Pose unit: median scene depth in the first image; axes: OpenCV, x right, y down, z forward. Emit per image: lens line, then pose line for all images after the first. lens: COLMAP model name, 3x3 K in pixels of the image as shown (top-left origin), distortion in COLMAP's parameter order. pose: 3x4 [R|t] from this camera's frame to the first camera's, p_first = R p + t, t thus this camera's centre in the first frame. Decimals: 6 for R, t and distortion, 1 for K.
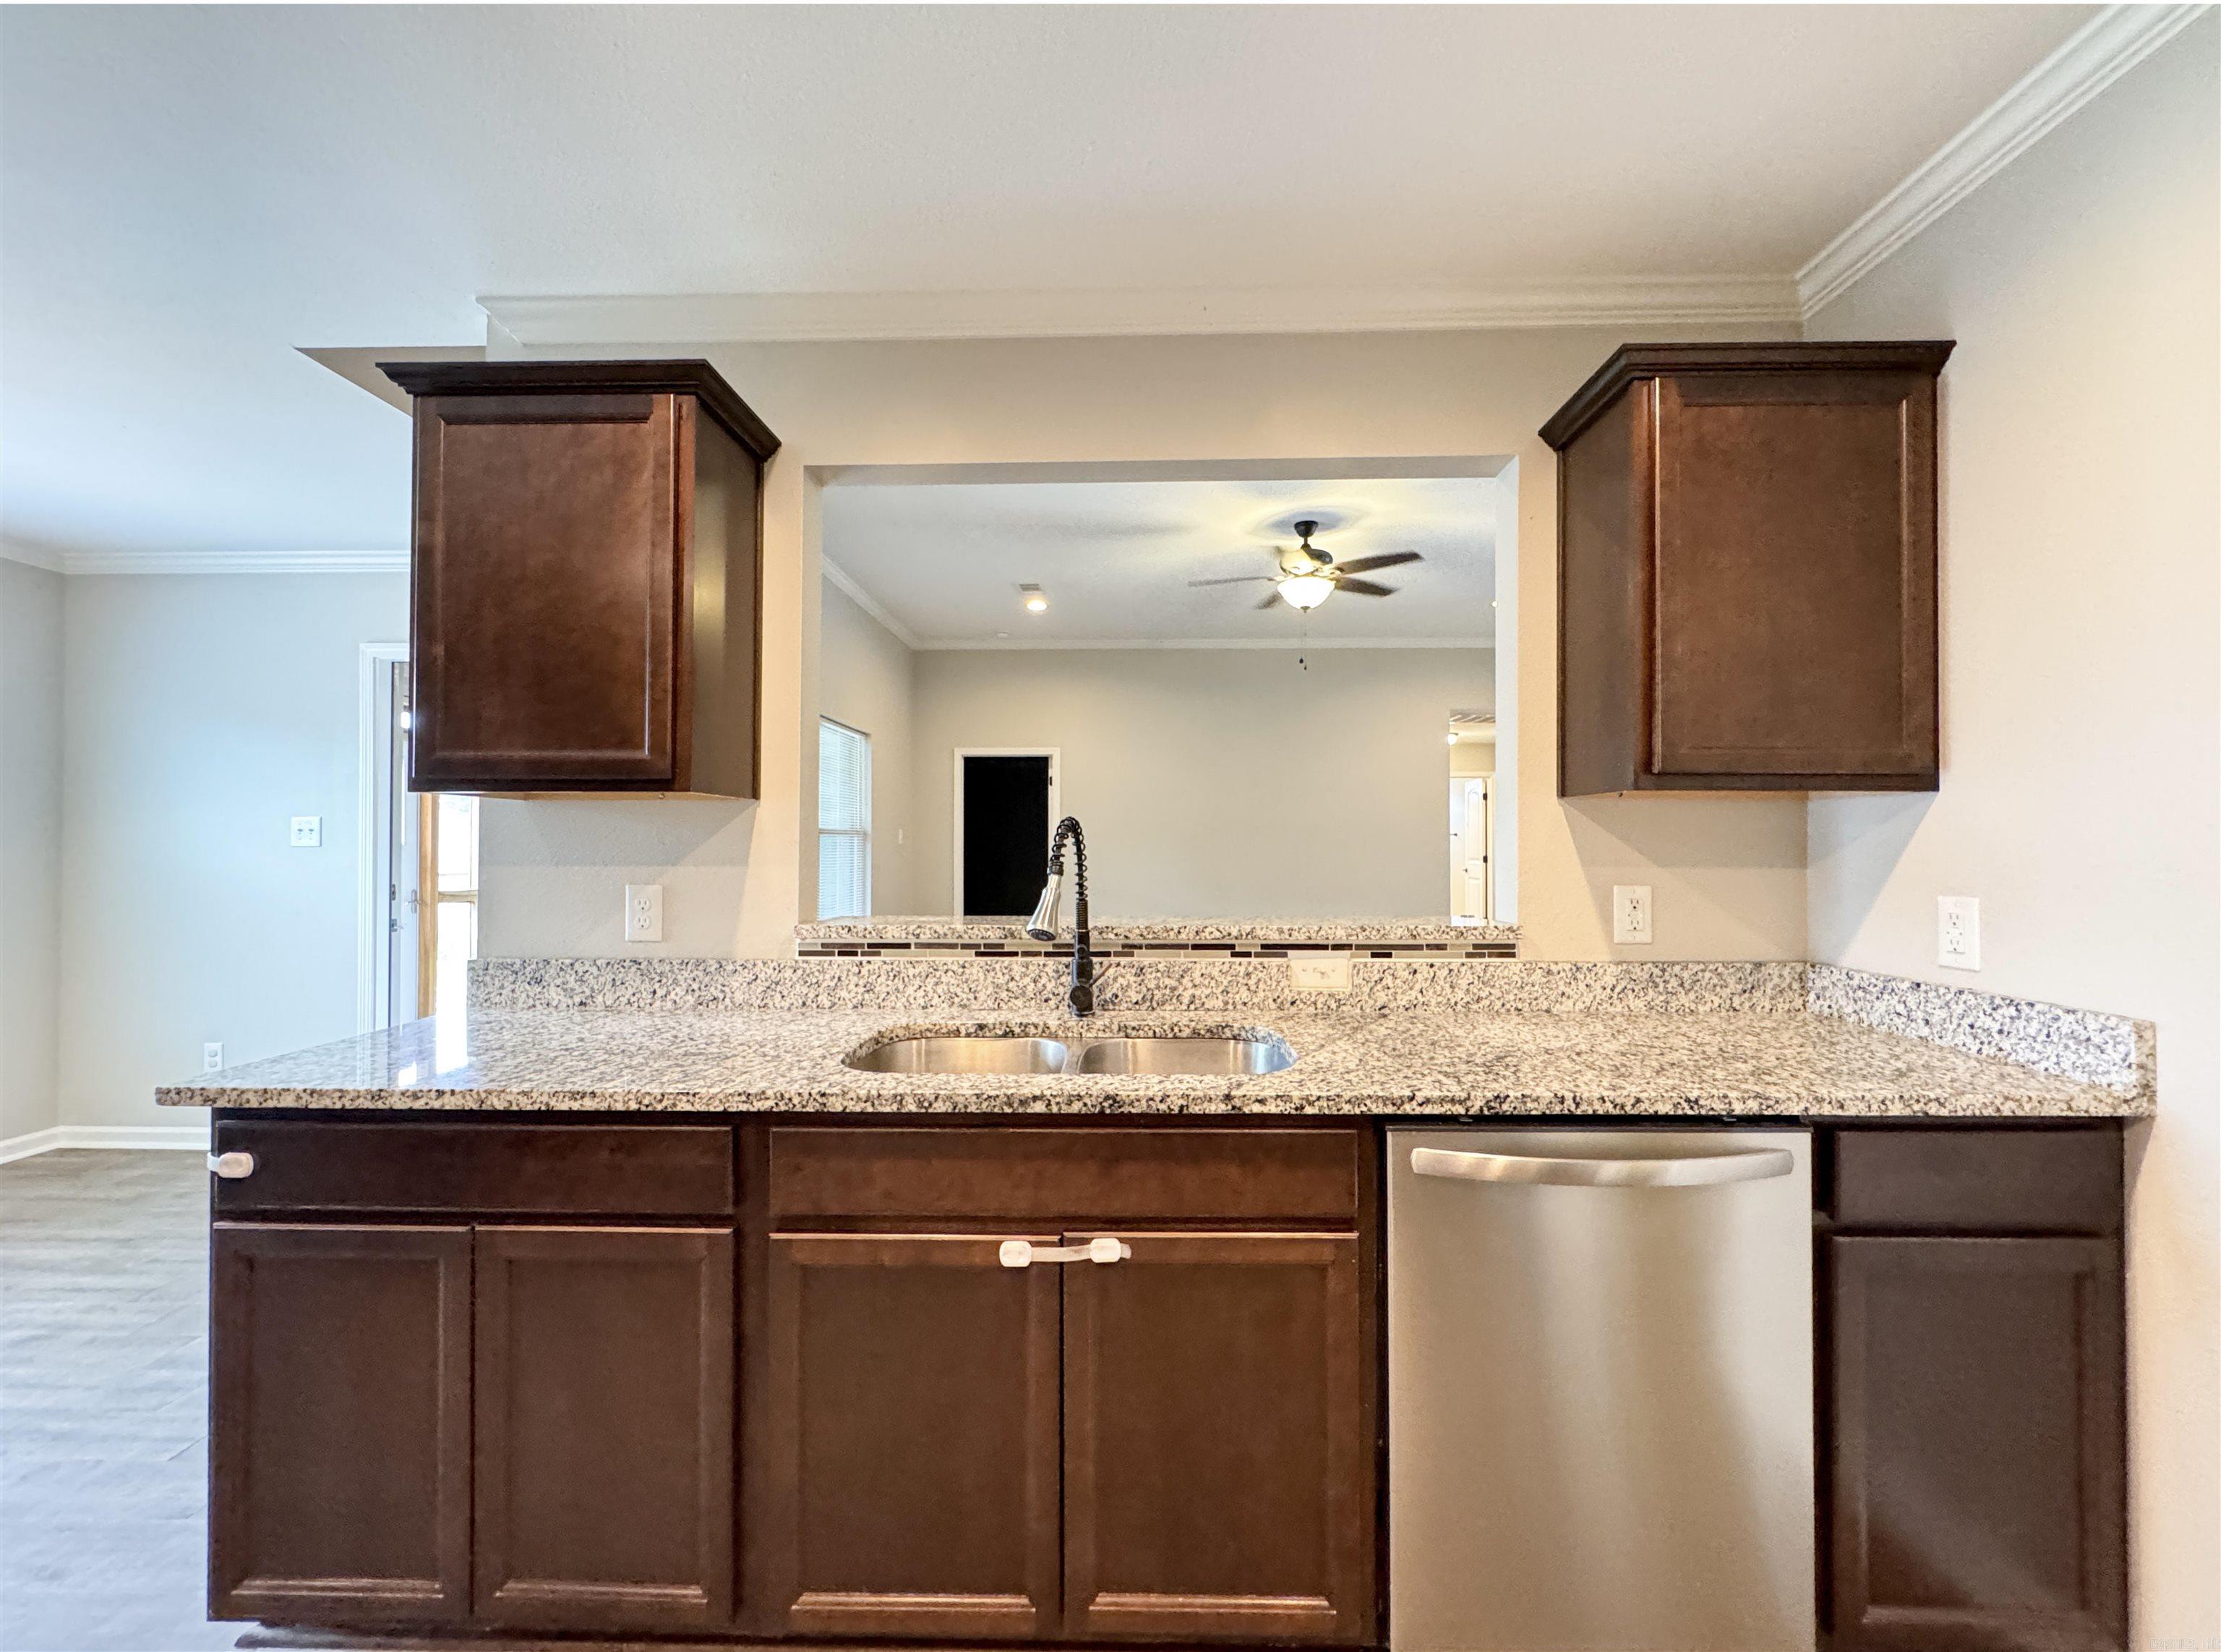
lens RADIAL K [[893.3, 0, 1111.0], [0, 893.3, 834.7], [0, 0, 1]] dist [-0.004179, -0.000458]
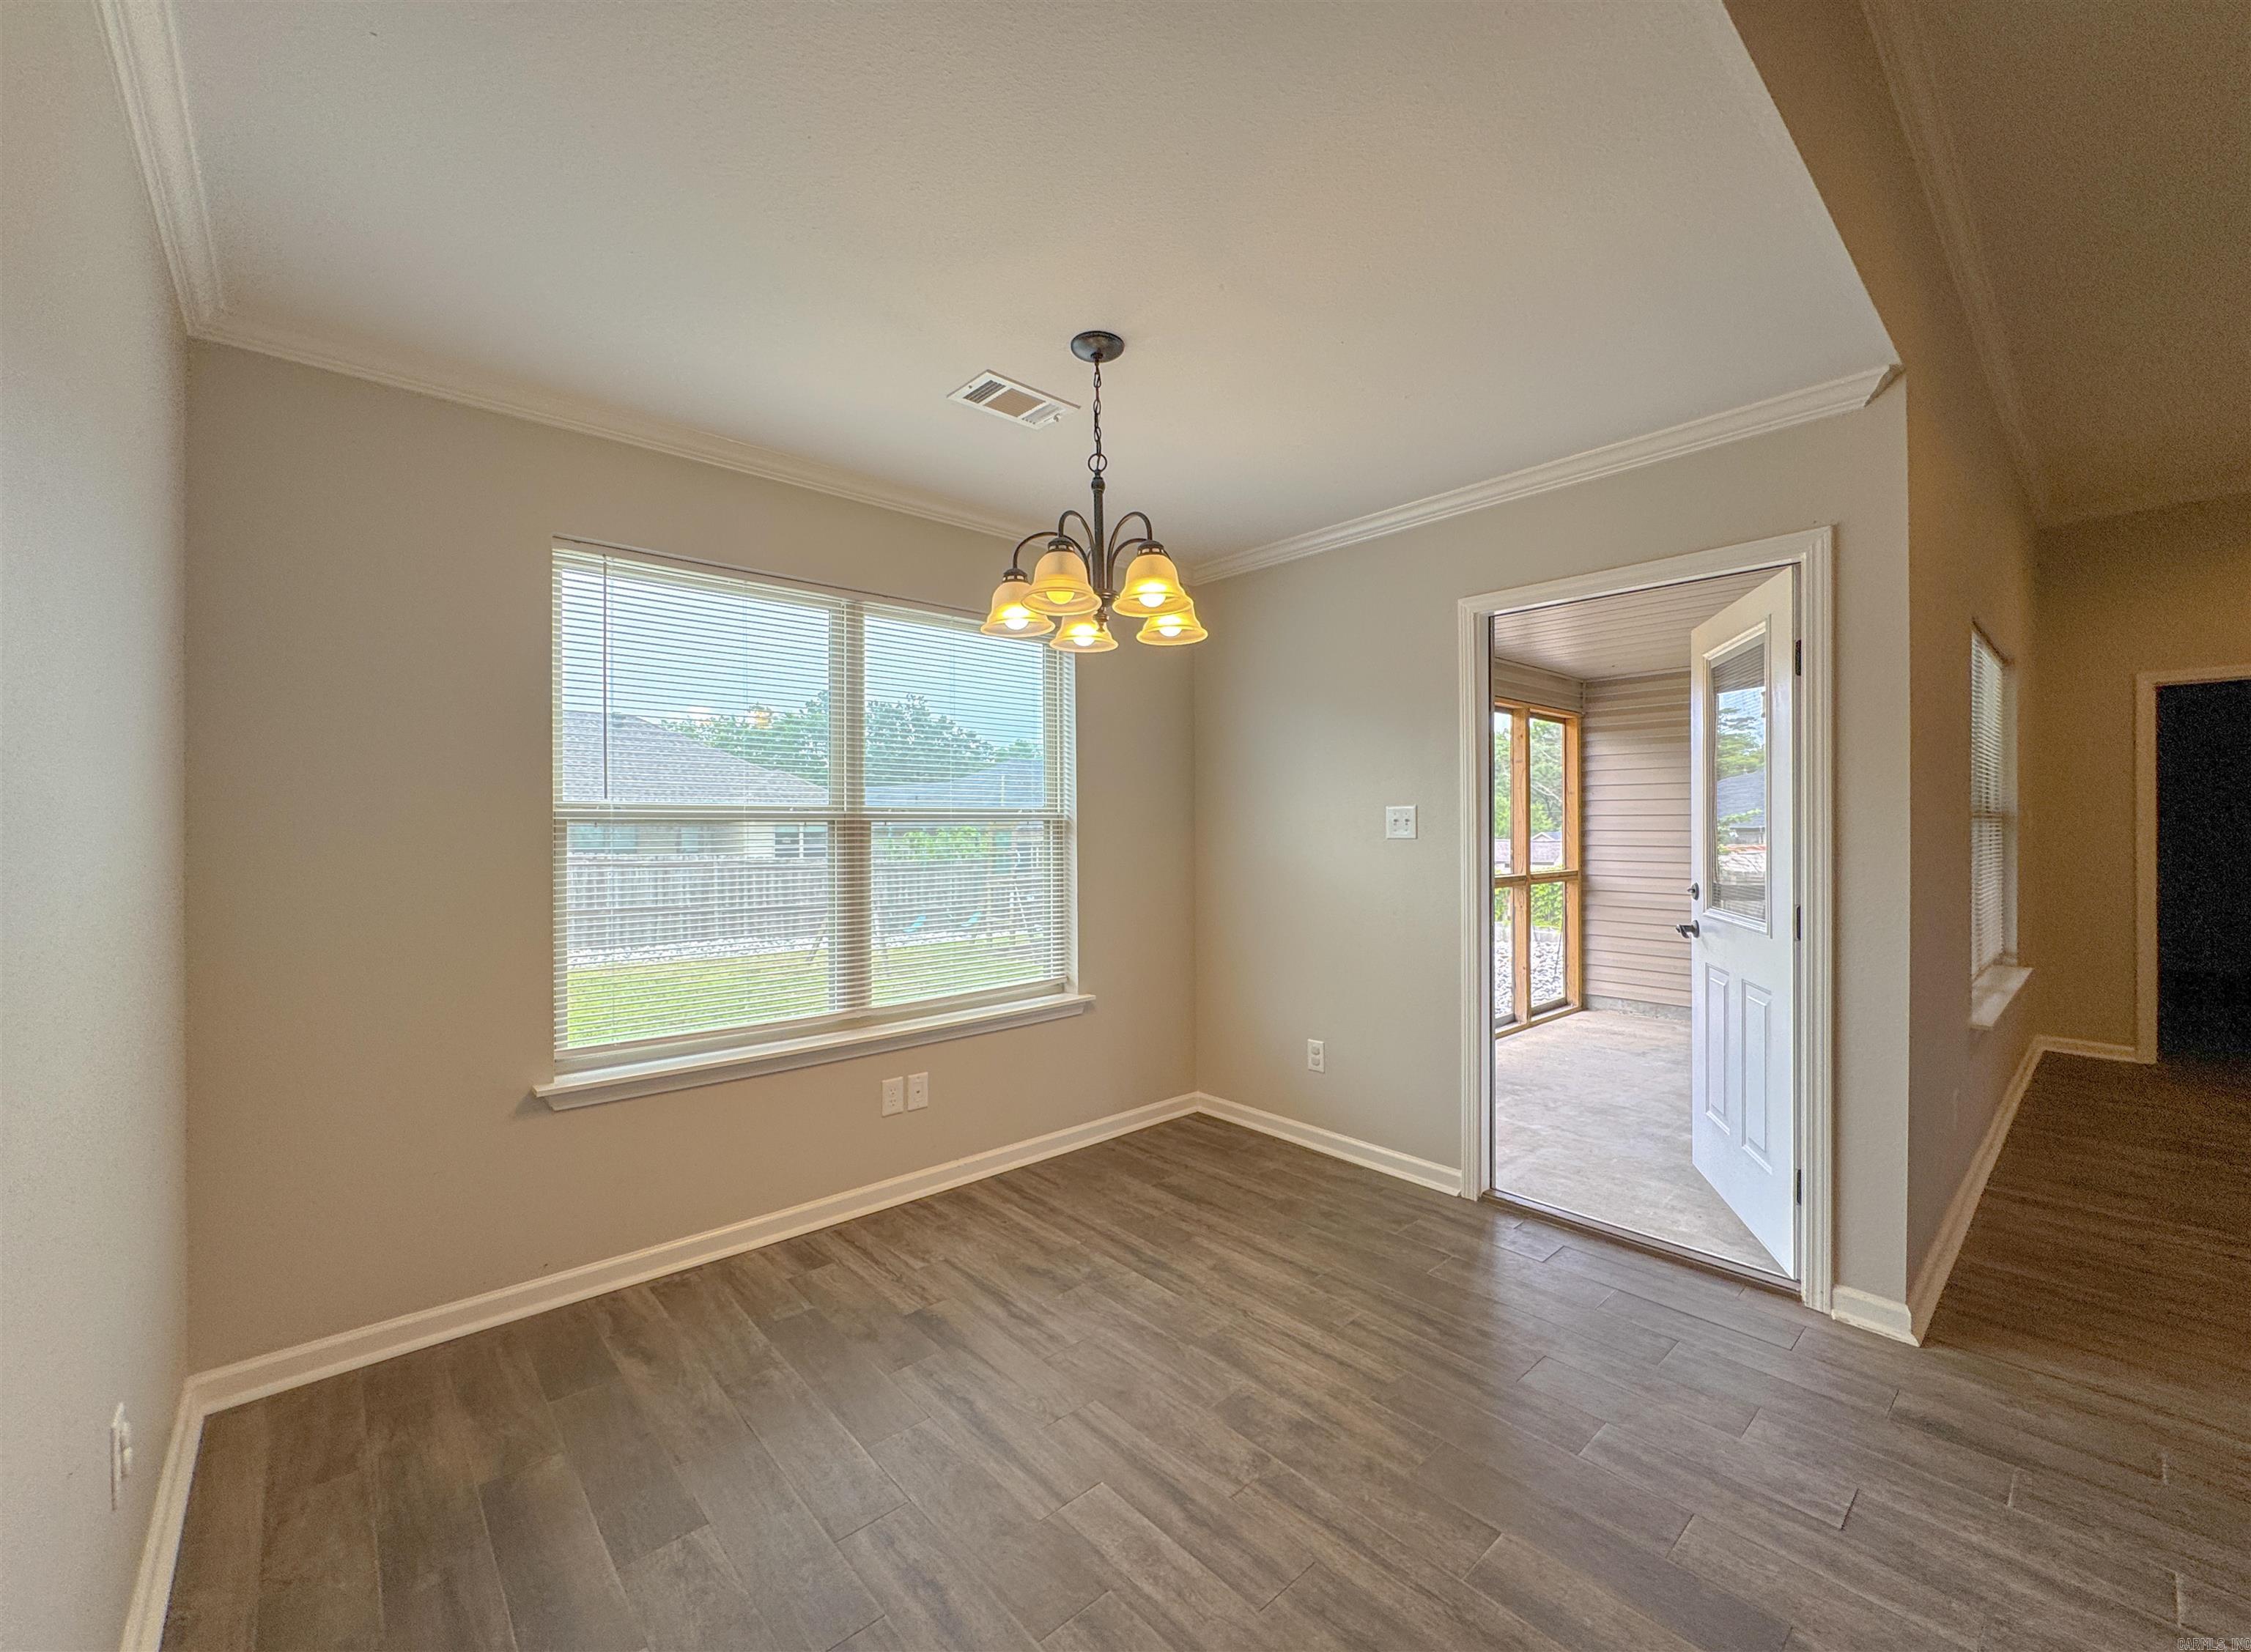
lens RADIAL K [[912.4, 0, 1125.5], [0, 912.4, 826.0], [0, 0, 1]] dist [0.000675, 0.000080]
pose [[0.677106, -0.004290, -0.735873, -0.419409], [0.010388, 0.999939, 0.003729, -0.005716], [0.735812, -0.010169, 0.677109, 0.175130]]
